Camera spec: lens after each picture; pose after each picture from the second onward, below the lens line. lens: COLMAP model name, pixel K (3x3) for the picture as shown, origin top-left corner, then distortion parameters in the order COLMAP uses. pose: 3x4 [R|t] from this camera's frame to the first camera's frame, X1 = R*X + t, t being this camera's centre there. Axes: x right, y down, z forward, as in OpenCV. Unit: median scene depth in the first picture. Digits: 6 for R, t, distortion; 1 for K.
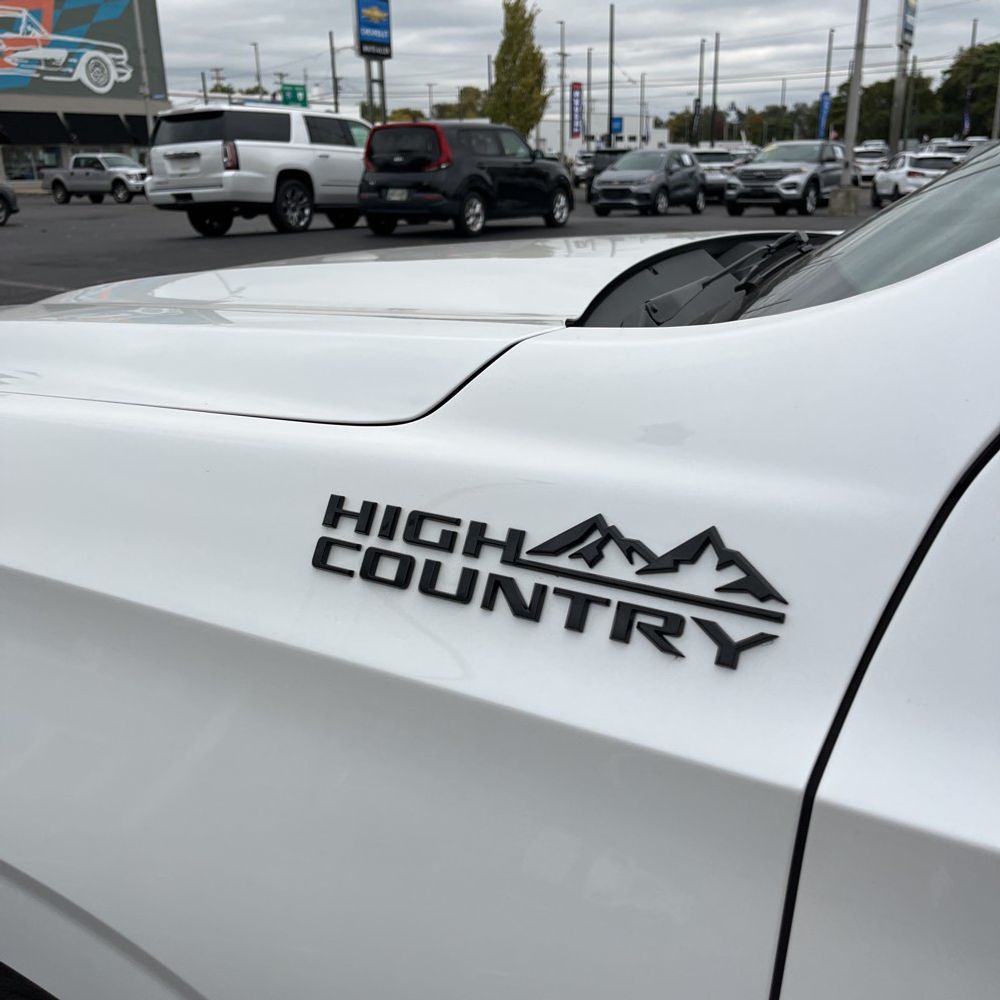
lens RADIAL K [[1013.5, 0, 500.0], [0, 1013.5, 504.6], [0, 0, 1]] dist [0.030383, 0.000000]
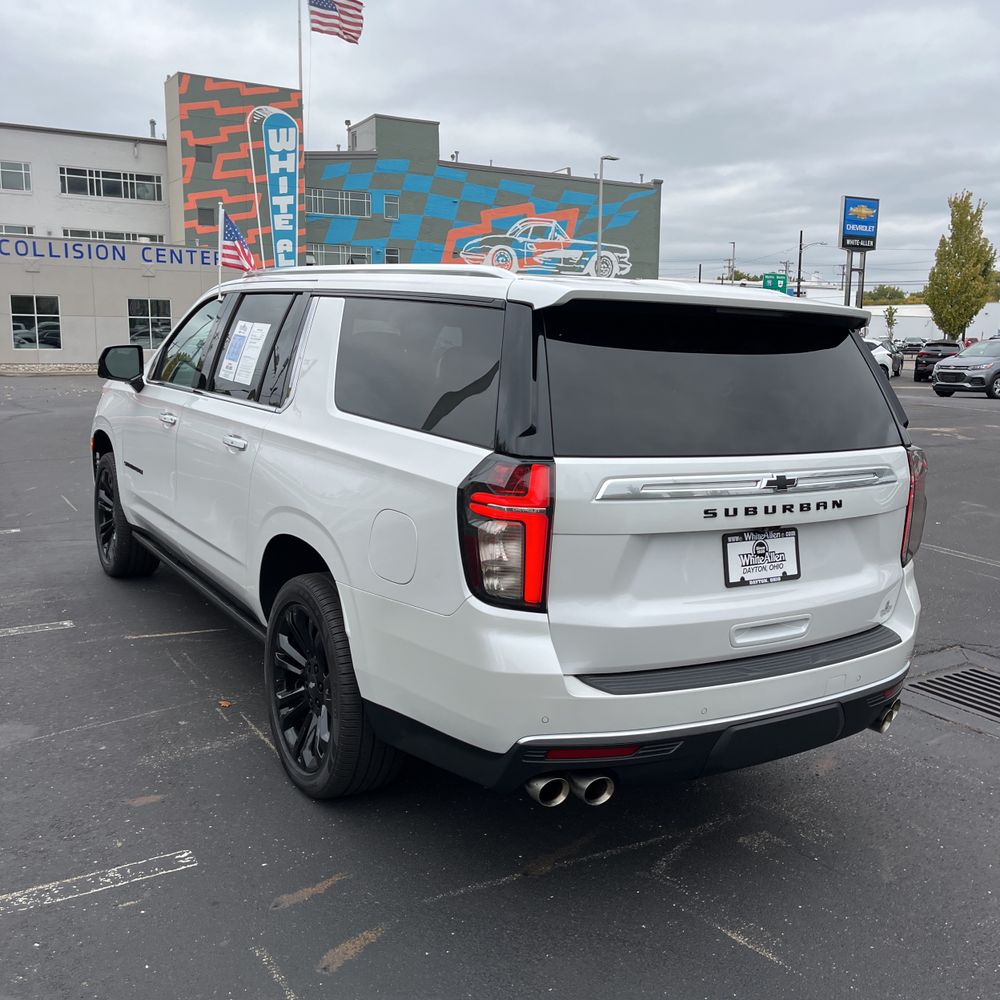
lens RADIAL K [[1013.5, 0, 502.6], [0, 1013.5, 490.6], [0, 0, 1]] dist [0.030383, 0.000000]
pose [[0.885279, 0.095667, -0.455115, 0.071941], [-0.174143, 0.975607, -0.133662, 0.016399], [0.431227, 0.197583, 0.880343, -0.055853]]
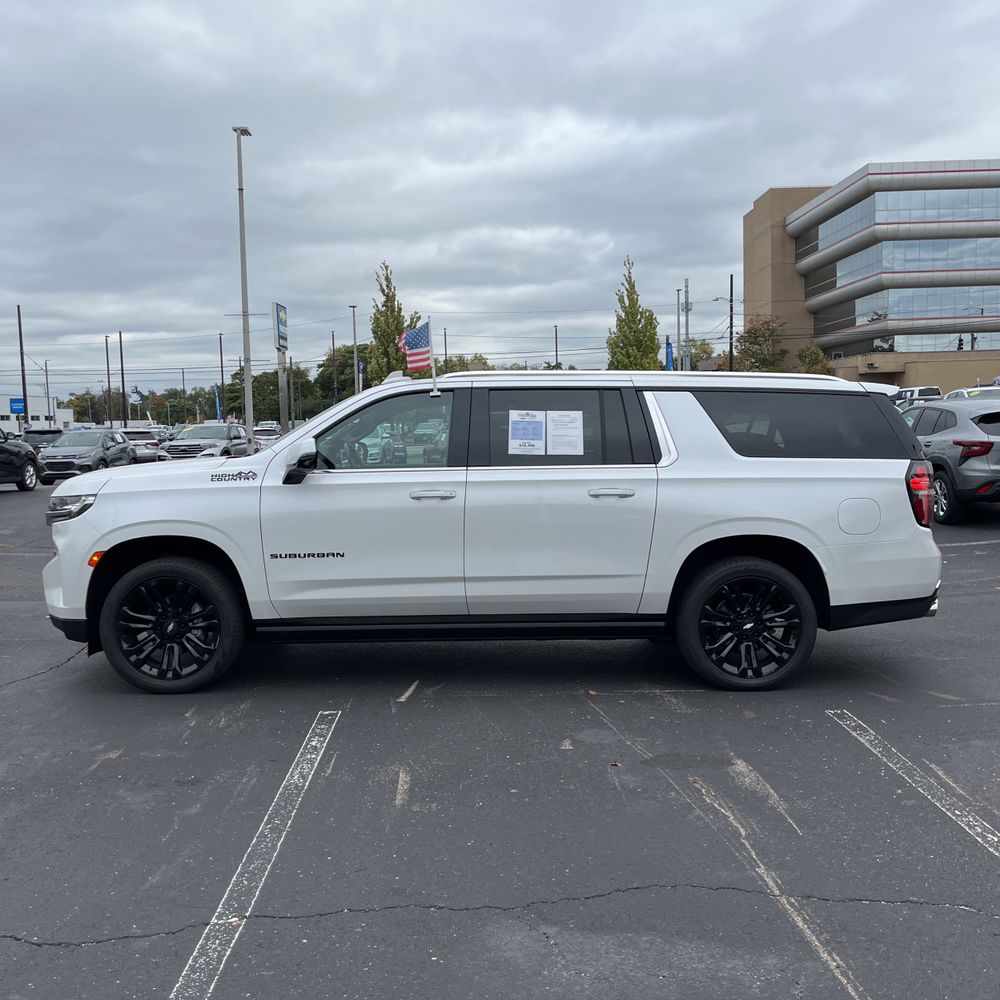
lens RADIAL K [[1013.5, 0, 494.6], [0, 1013.5, 492.7], [0, 0, 1]] dist [0.030383, 0.000000]
pose [[0.852251, -0.042560, 0.521399, -0.026818], [0.180404, 0.959456, -0.216562, 0.025246], [-0.491042, 0.278628, 0.825375, -0.076368]]
